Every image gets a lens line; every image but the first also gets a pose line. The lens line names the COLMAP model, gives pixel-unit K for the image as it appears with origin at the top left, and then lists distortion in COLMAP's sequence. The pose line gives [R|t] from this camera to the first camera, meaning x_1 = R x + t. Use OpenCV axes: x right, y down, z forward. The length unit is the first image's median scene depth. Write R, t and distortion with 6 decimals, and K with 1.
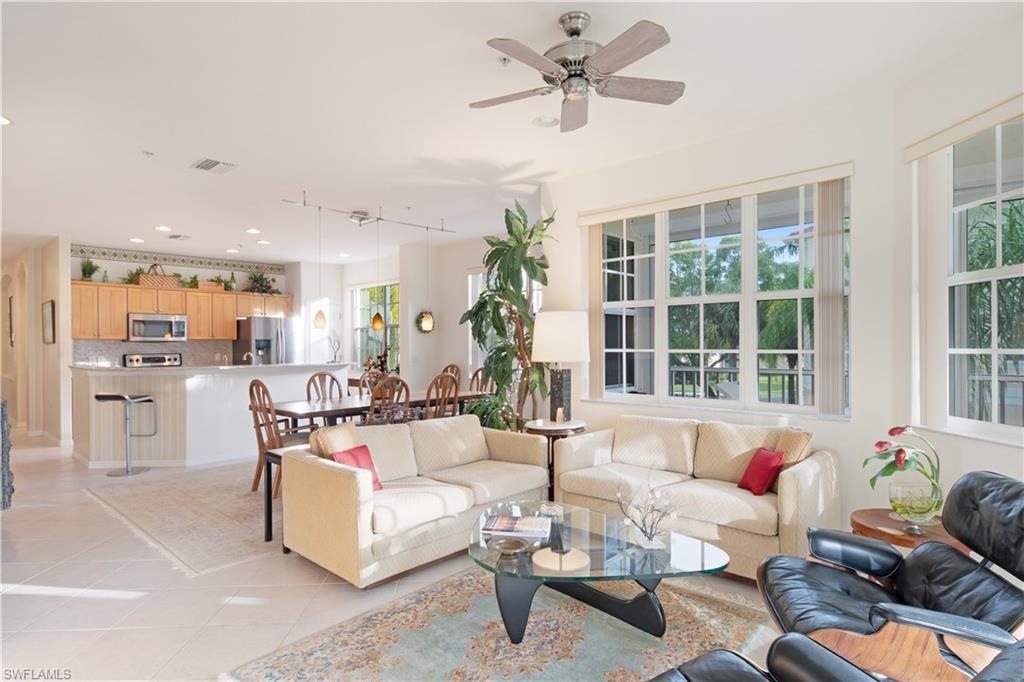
lens RADIAL K [[548.2, 0, 514.7], [0, 548.2, 346.8], [0, 0, 1]] dist [0.003797, 0.000294]
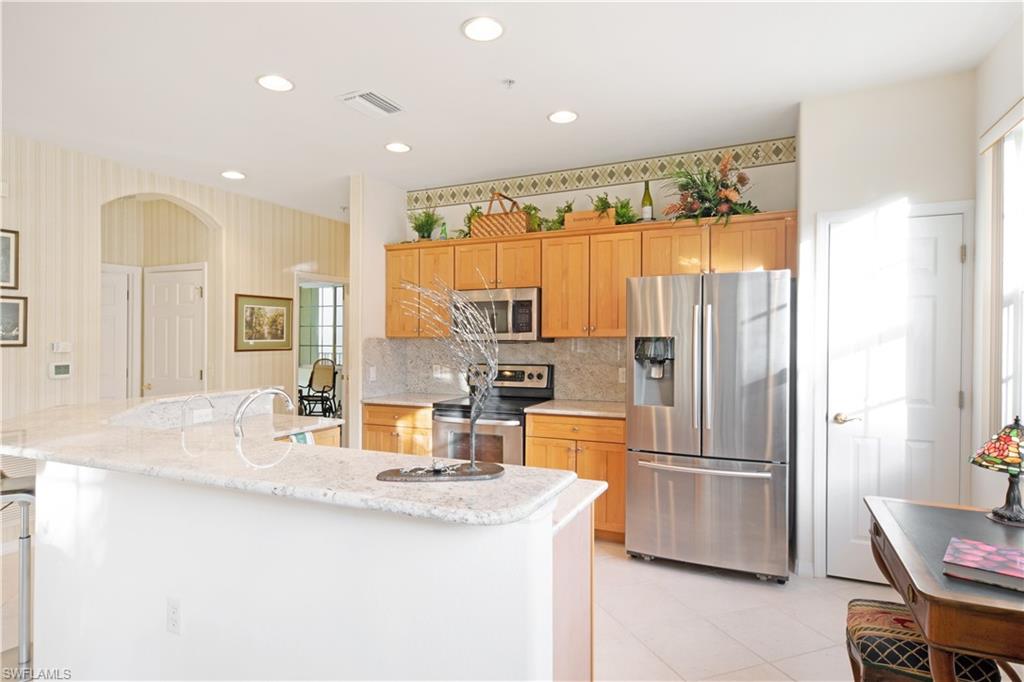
lens RADIAL K [[550.4, 0, 504.1], [0, 550.4, 343.3], [0, 0, 1]] dist [0.000532, 0.000606]
pose [[0.298768, 0.012040, -0.954250, -0.149595], [-0.007441, 0.999919, 0.010286, -0.013765], [0.954297, 0.004028, 0.298833, 0.878307]]
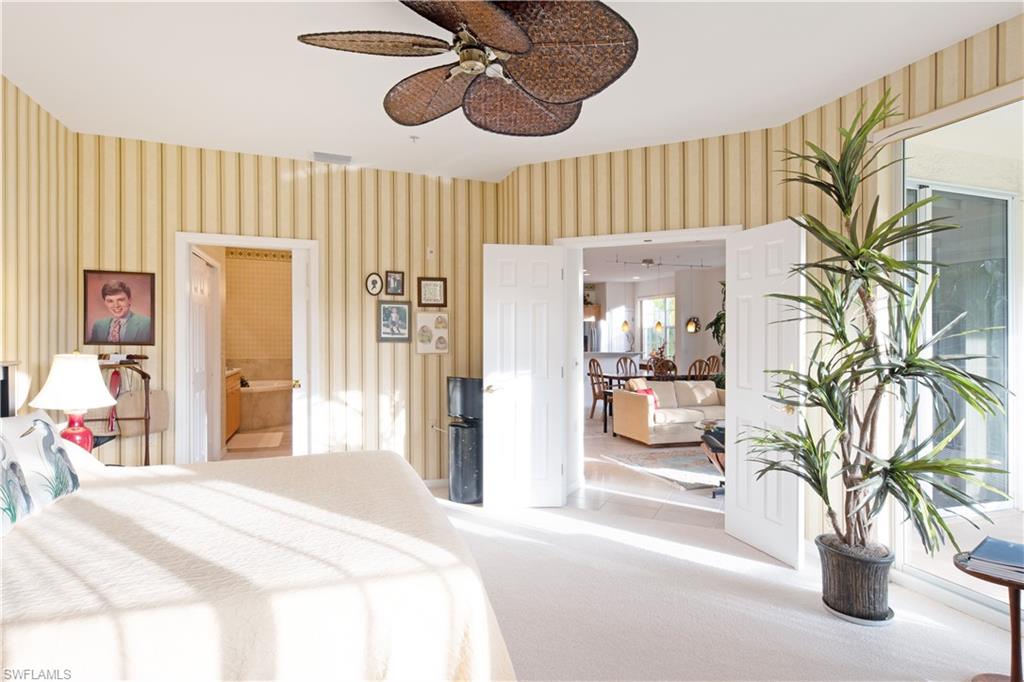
lens RADIAL K [[550.4, 0, 504.1], [0, 550.4, 343.3], [0, 0, 1]] dist [0.000532, 0.000606]
pose [[0.865604, 0.010135, -0.500627, 0.120437], [-0.008318, 0.999948, 0.005862, -0.001751], [0.500660, -0.000910, 0.865643, -0.453586]]
